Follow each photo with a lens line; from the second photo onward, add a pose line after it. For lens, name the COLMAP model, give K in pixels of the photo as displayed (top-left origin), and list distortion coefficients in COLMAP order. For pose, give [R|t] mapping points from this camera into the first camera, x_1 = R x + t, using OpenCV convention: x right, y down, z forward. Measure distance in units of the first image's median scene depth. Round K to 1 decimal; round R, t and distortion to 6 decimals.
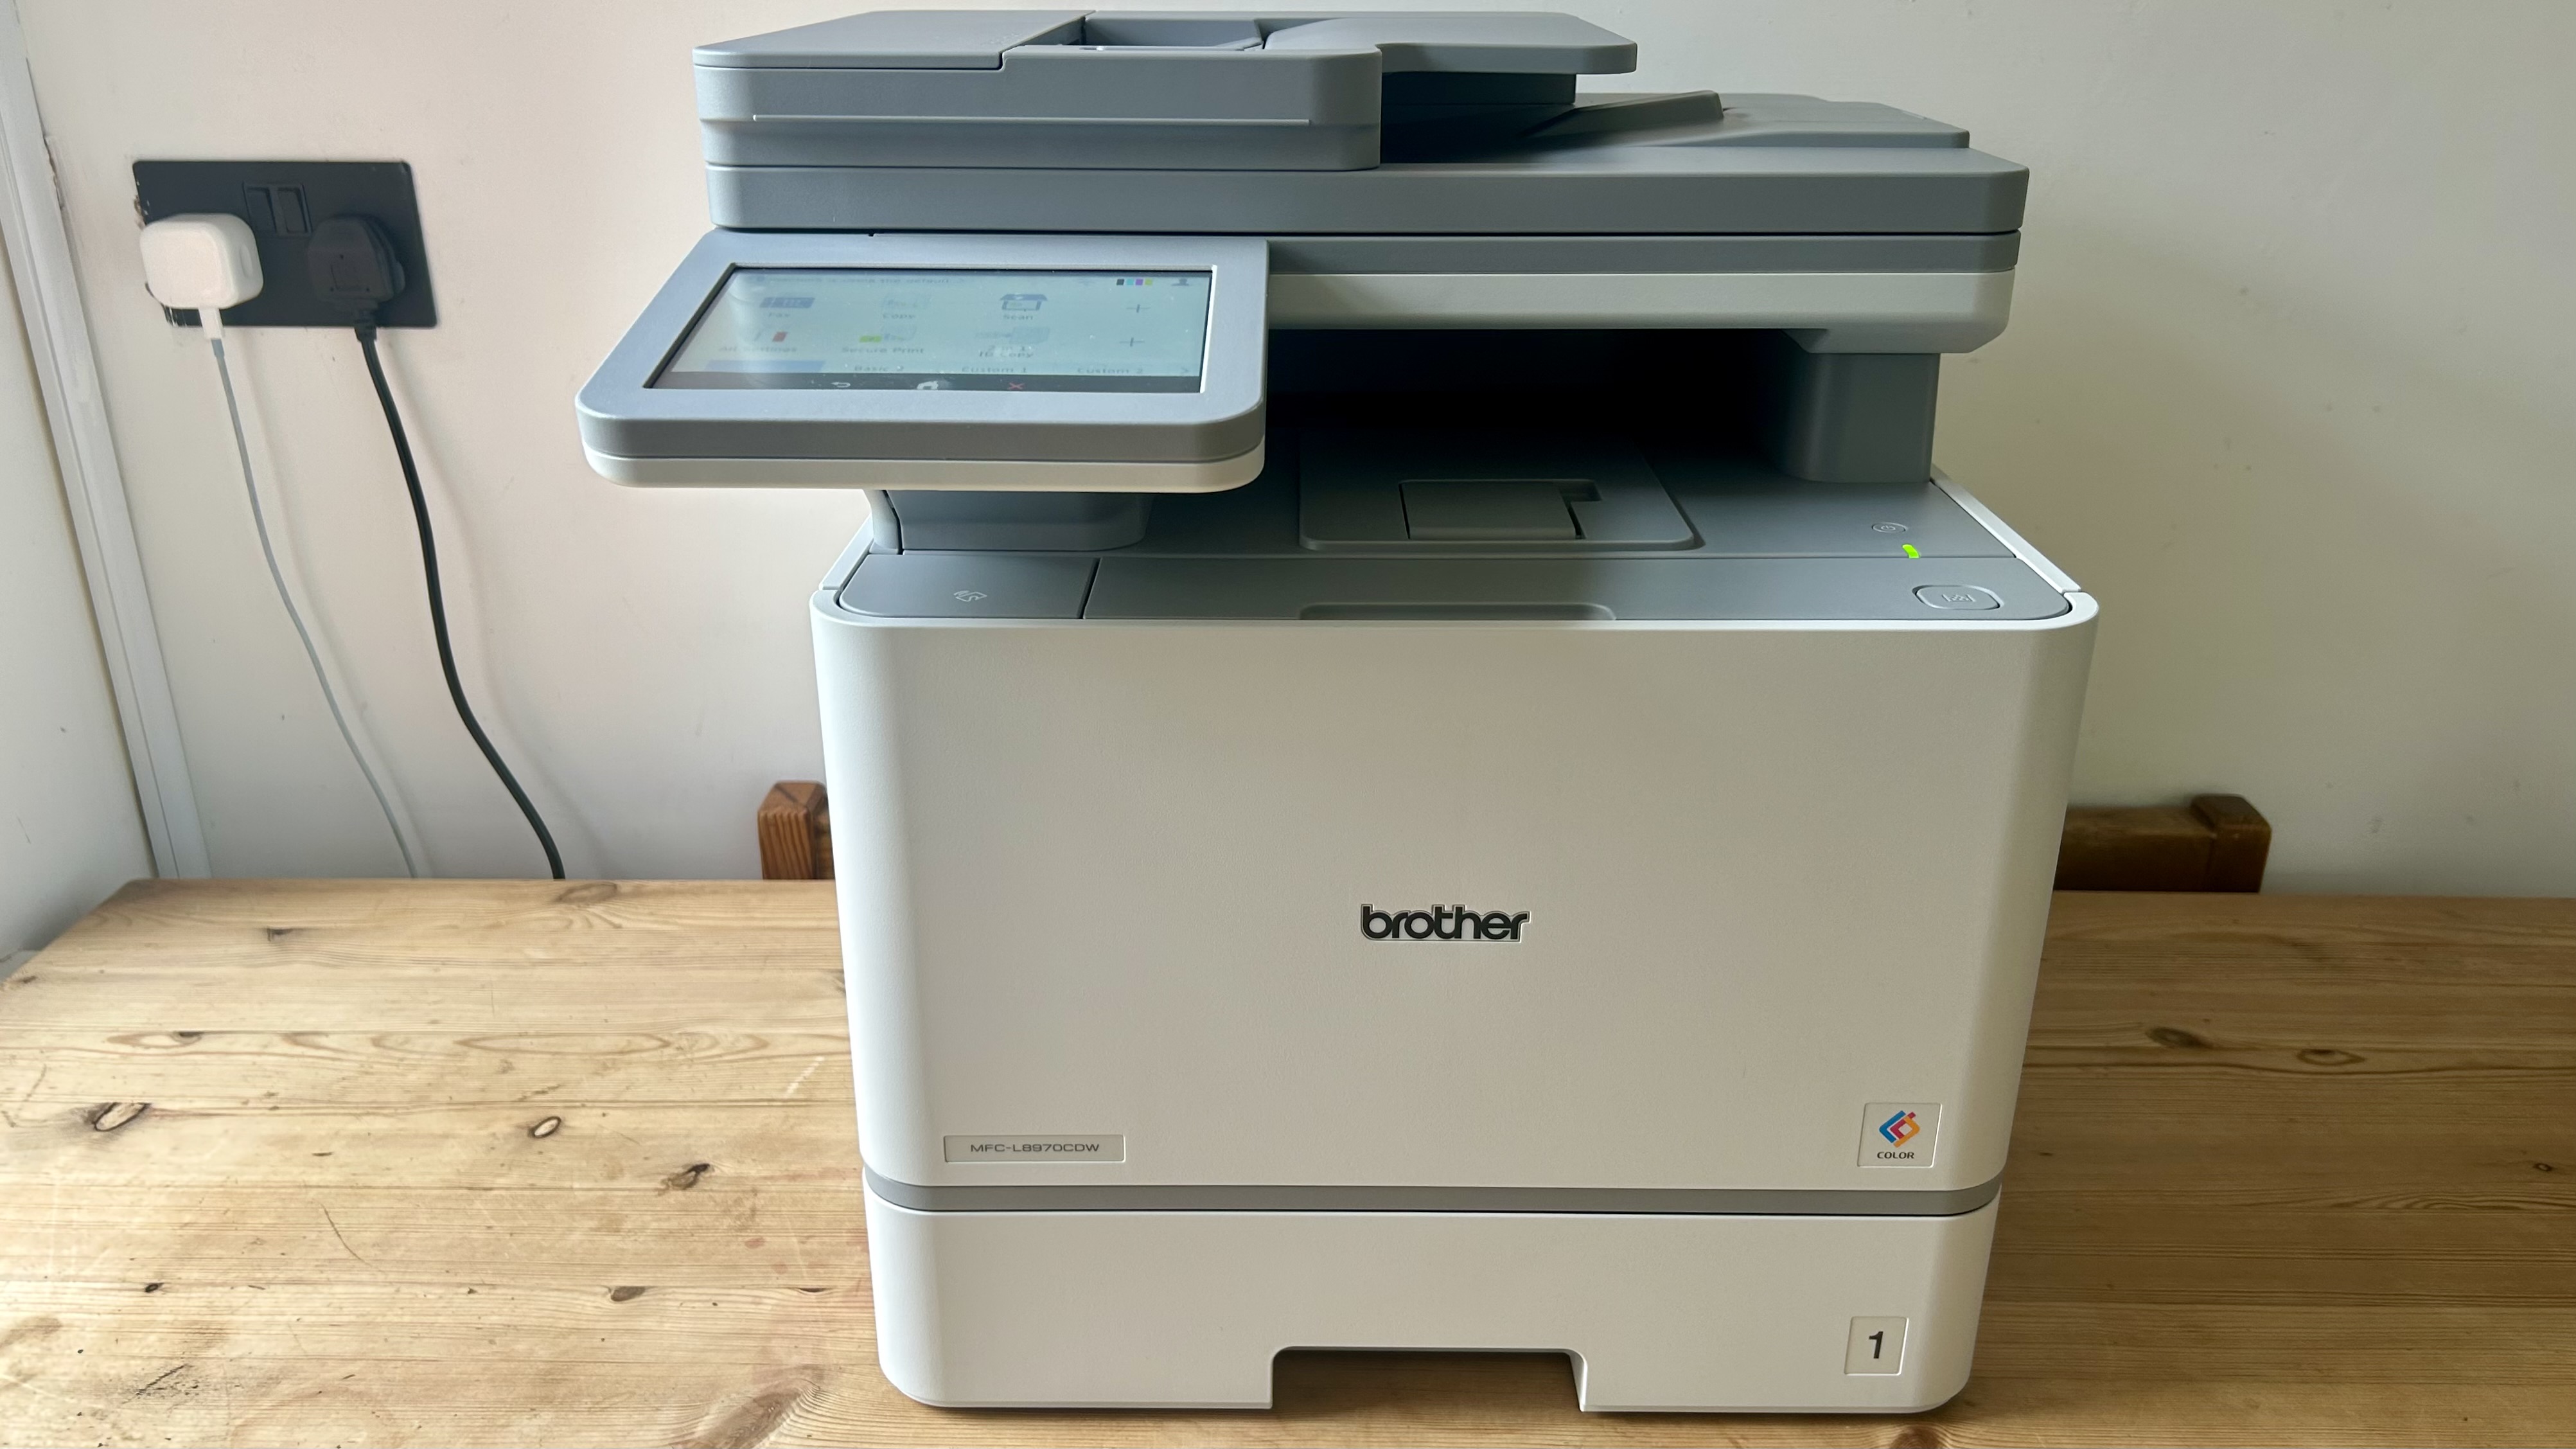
lens RADIAL K [[2010.6, 0, 1283.2], [0, 2010.6, 743.2], [0, 0, 1]] dist [0.004249, -0.021540]
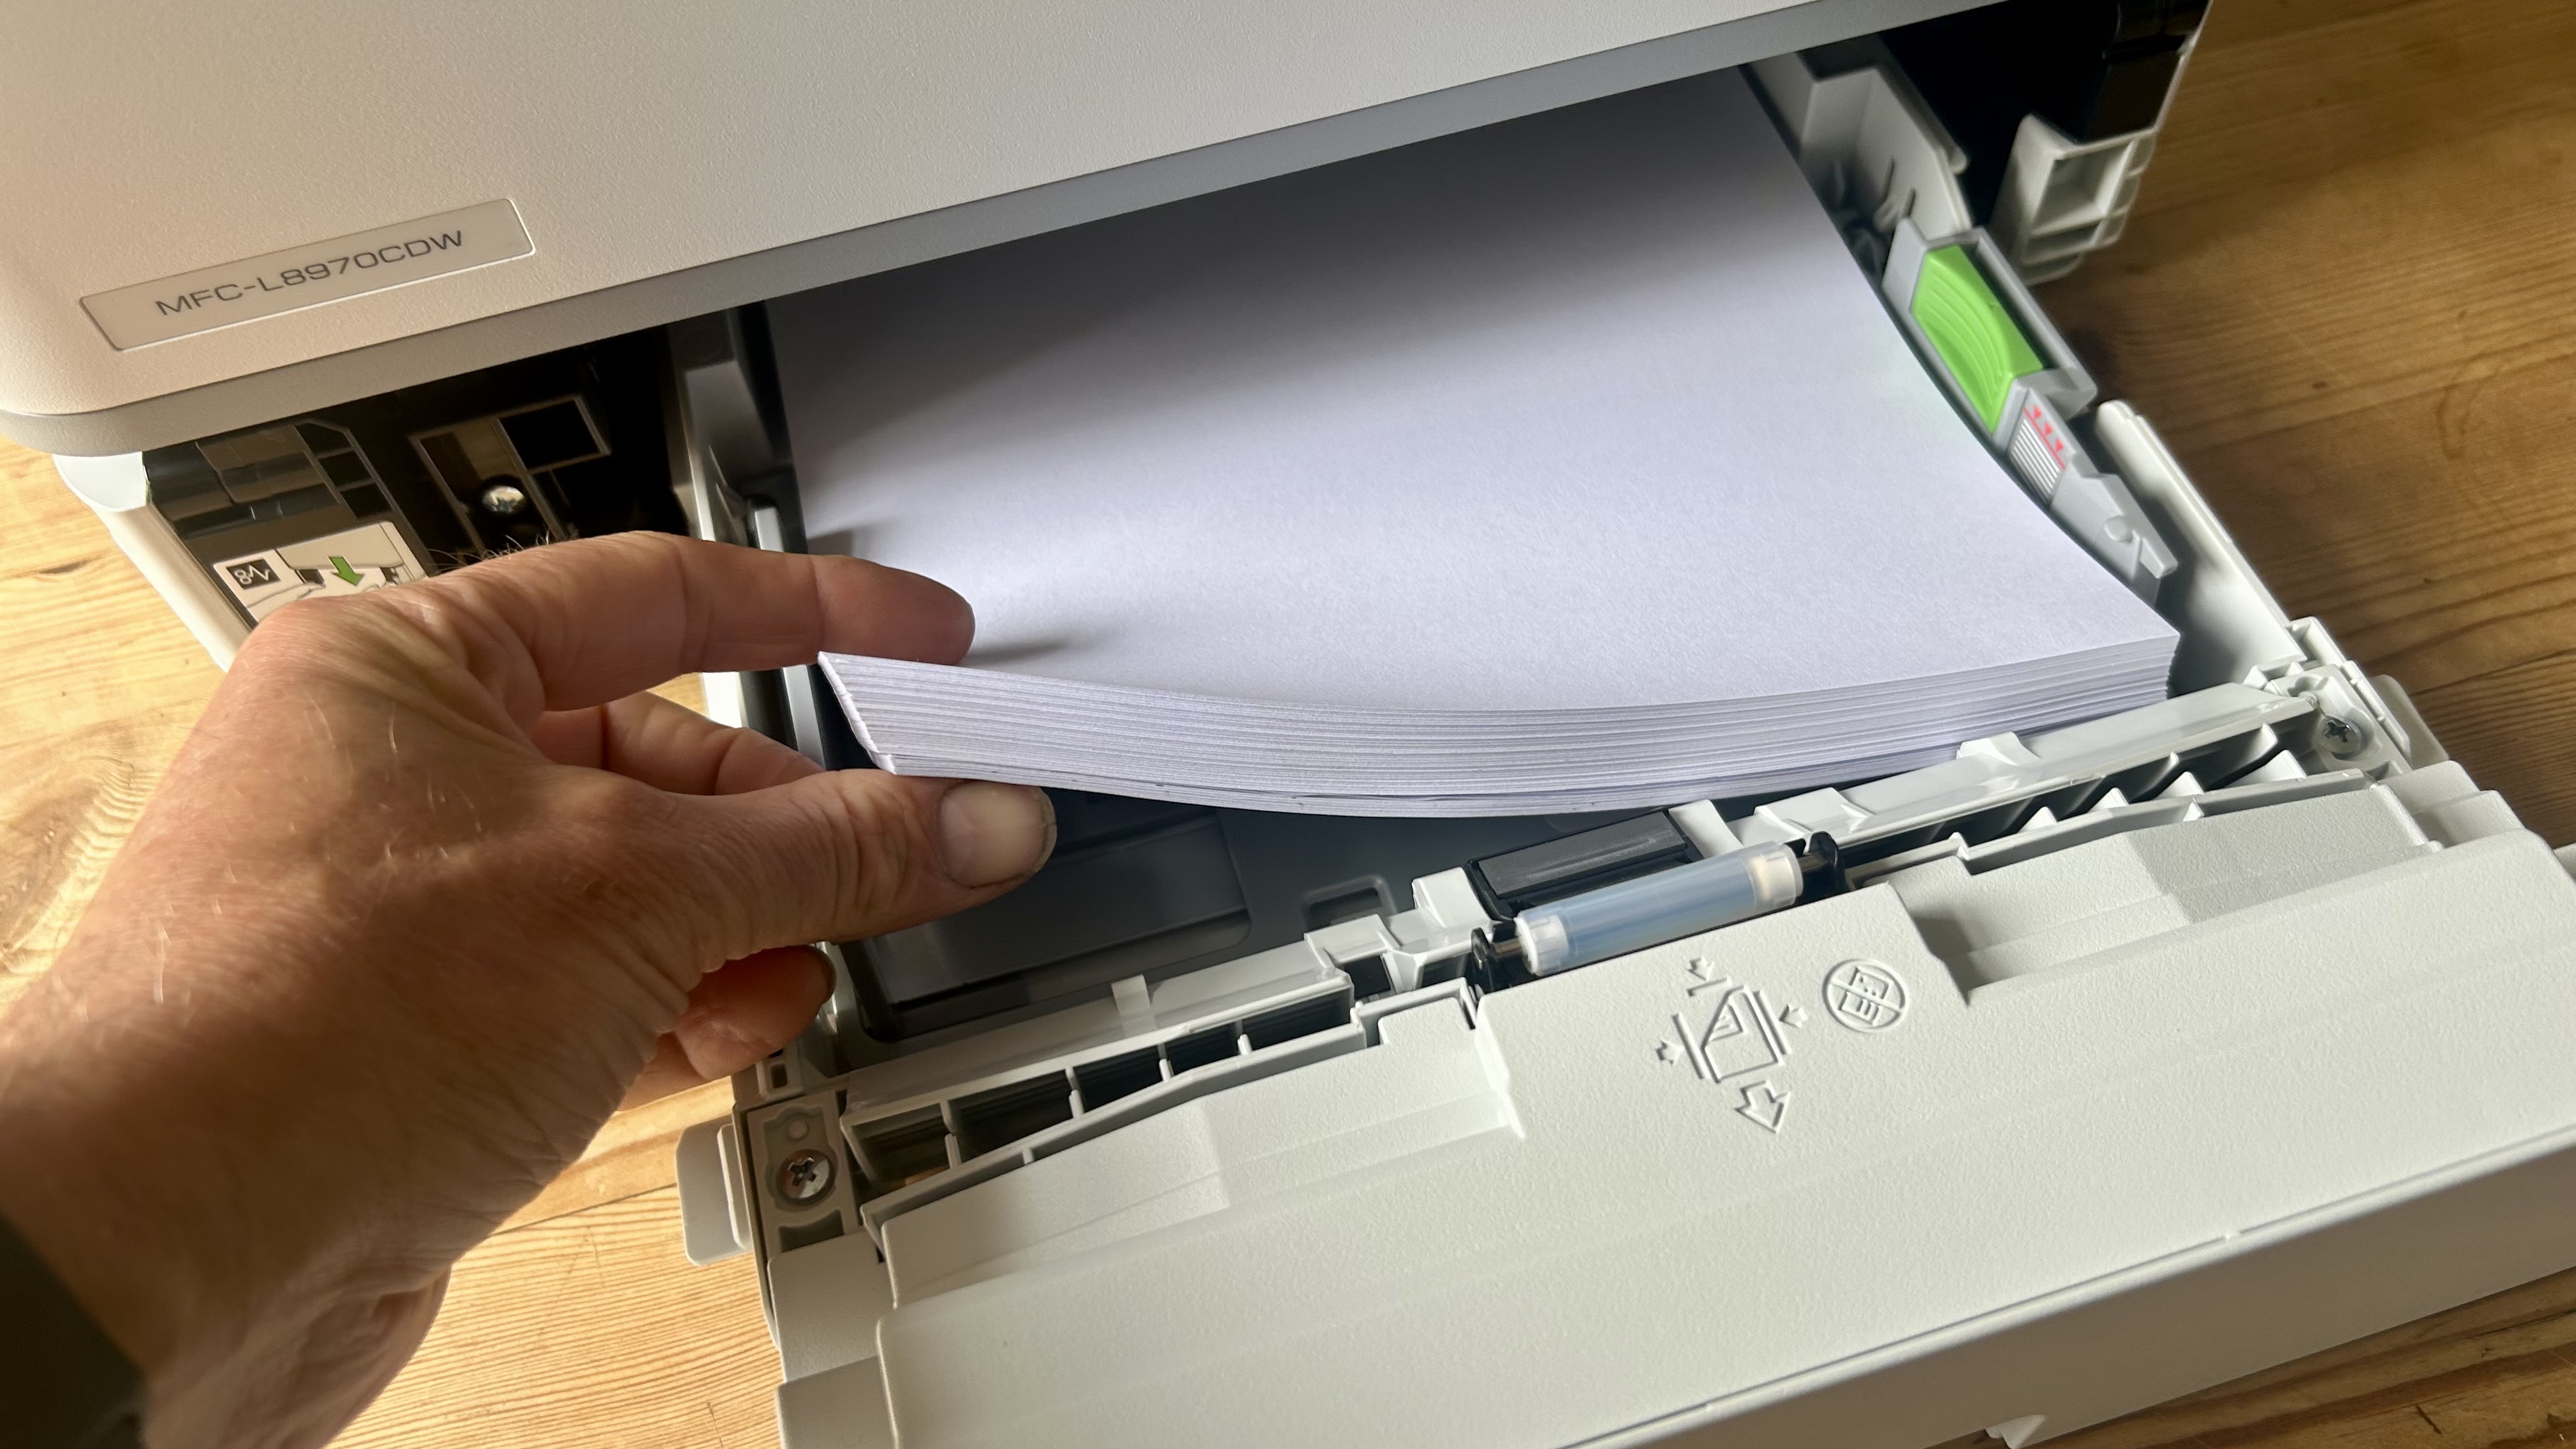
lens RADIAL K [[2010.3, 0, 1296.2], [0, 2010.3, 736.3], [0, 0, 1]] dist [0.004249, -0.021540]
pose [[0.955152, -0.270610, 0.120228, -0.001580], [0.158657, 0.810502, 0.563839, 0.073423], [-0.250026, -0.519477, 0.817087, 0.545862]]
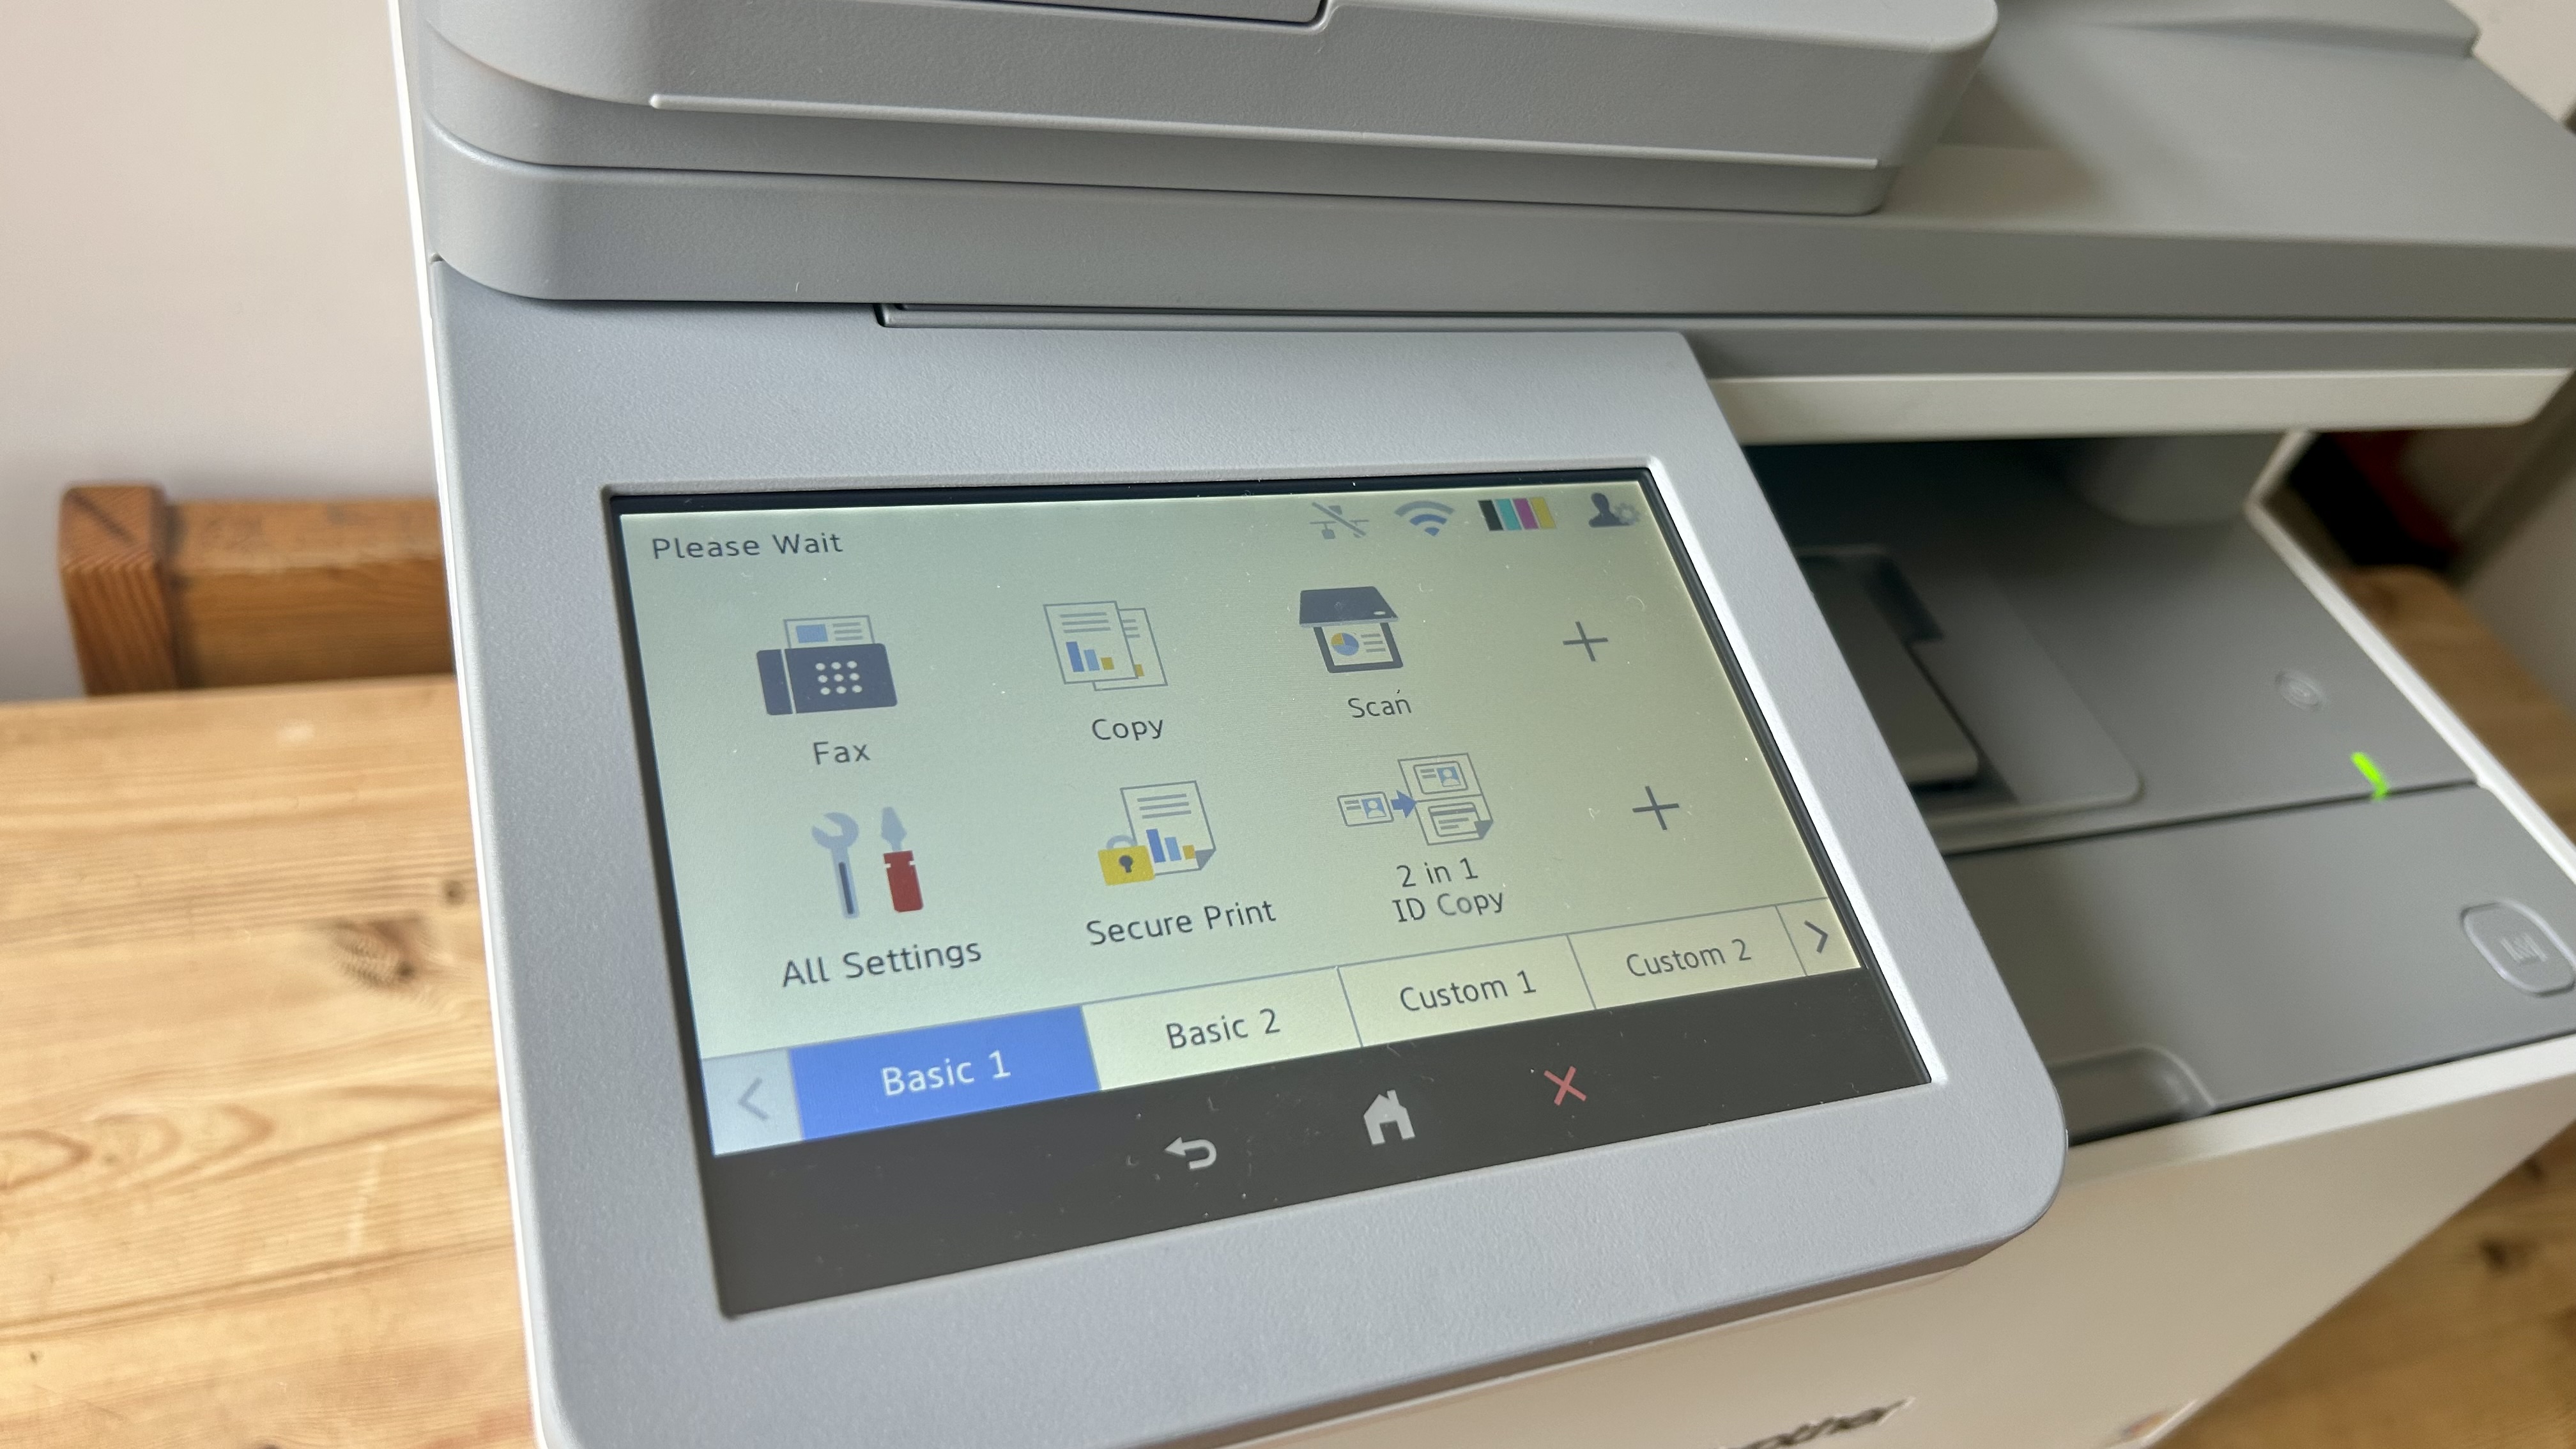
lens RADIAL K [[2010.3, 0, 1293.4], [0, 2010.3, 706.2], [0, 0, 1]] dist [0.004249, -0.021540]
pose [[0.902672, -0.079948, 0.422837, -0.312365], [-0.122816, 0.893861, 0.431195, -0.372471], [-0.412431, -0.441159, 0.797044, 0.613323]]
